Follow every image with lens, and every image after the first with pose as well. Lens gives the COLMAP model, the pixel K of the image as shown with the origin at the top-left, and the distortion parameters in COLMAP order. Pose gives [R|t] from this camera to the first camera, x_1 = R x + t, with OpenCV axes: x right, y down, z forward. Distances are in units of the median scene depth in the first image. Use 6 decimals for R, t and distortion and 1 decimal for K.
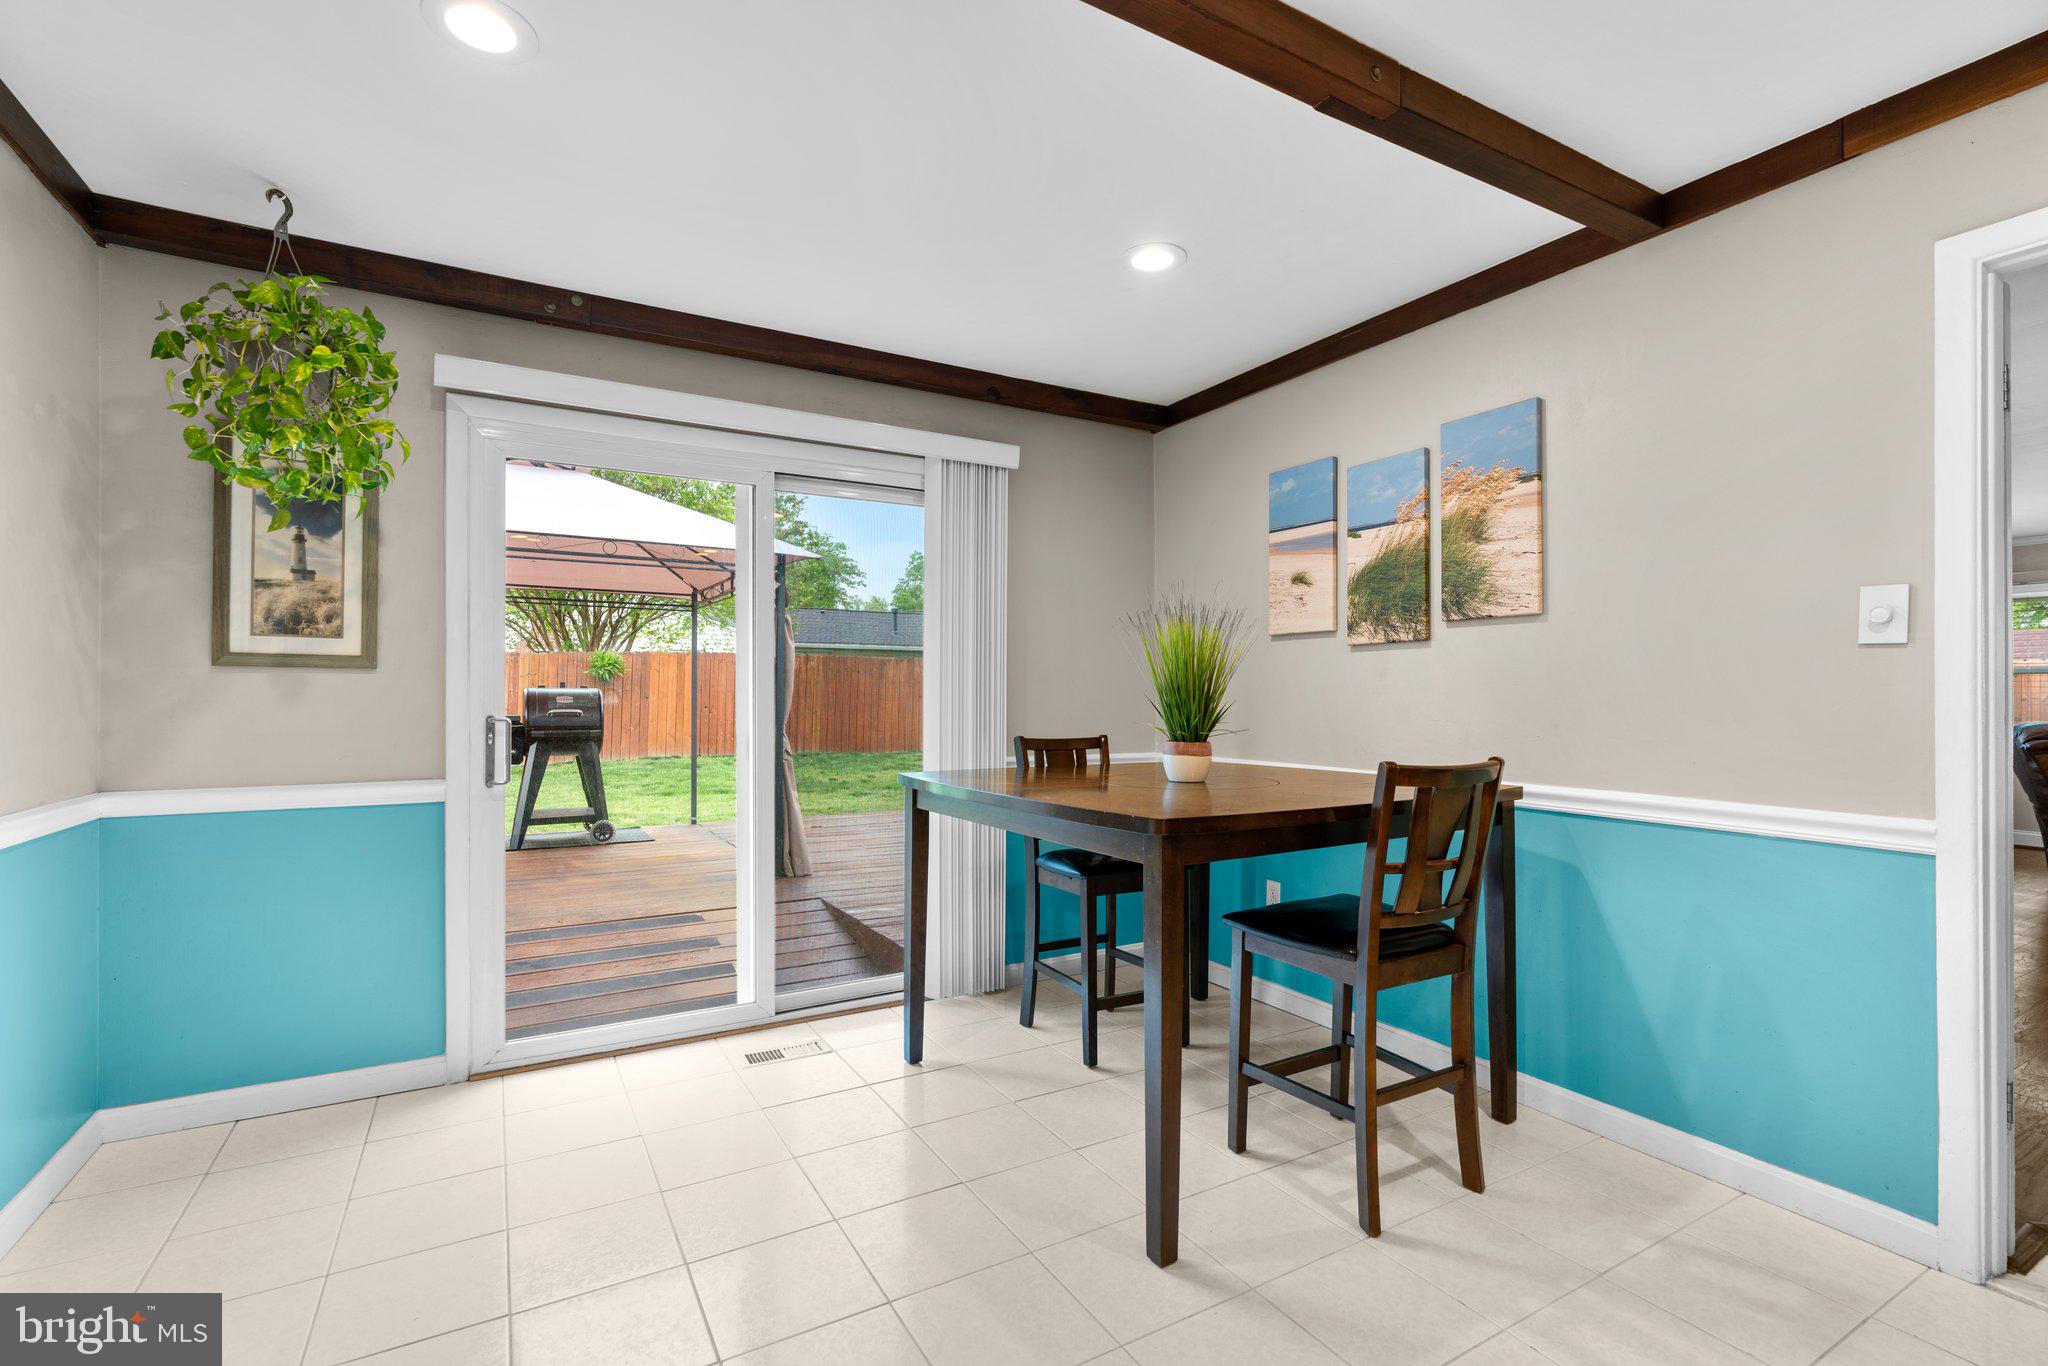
lens RADIAL K [[919.4, 0, 1030.0], [0, 919.4, 682.9], [0, 0, 1]] dist [-0.014395, 0.005429]
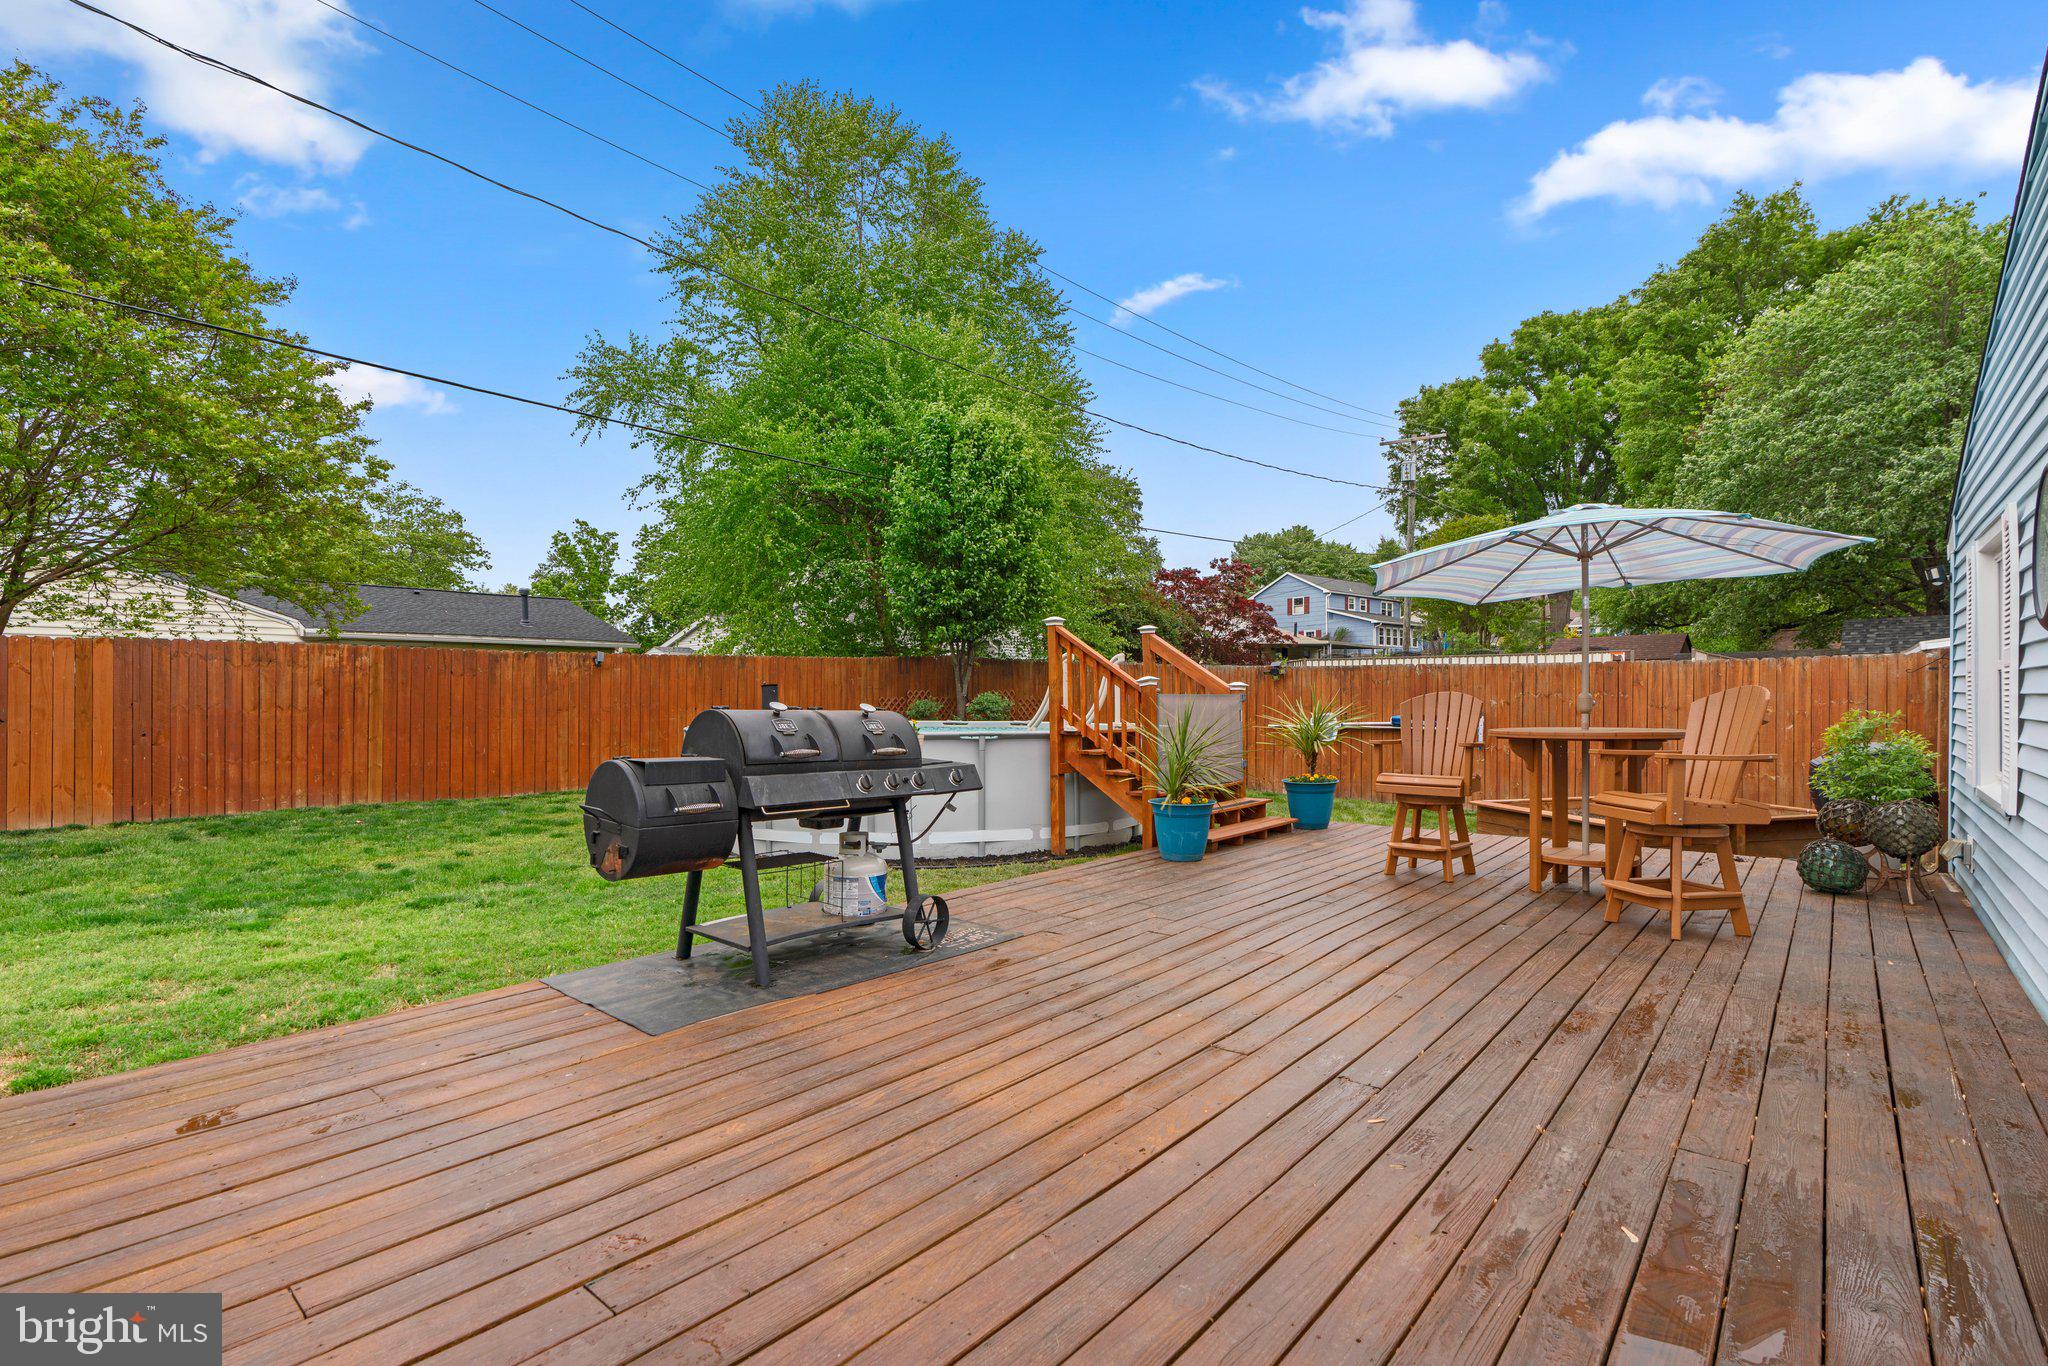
lens RADIAL K [[919.4, 0, 1015.7], [0, 919.4, 690.7], [0, 0, 1]] dist [-0.014395, 0.005429]
pose [[0.944146, -0.004185, 0.329501, -0.024891], [0.002769, 0.999985, 0.004767, -0.001944], [-0.329516, -0.003588, 0.944143, 0.250014]]
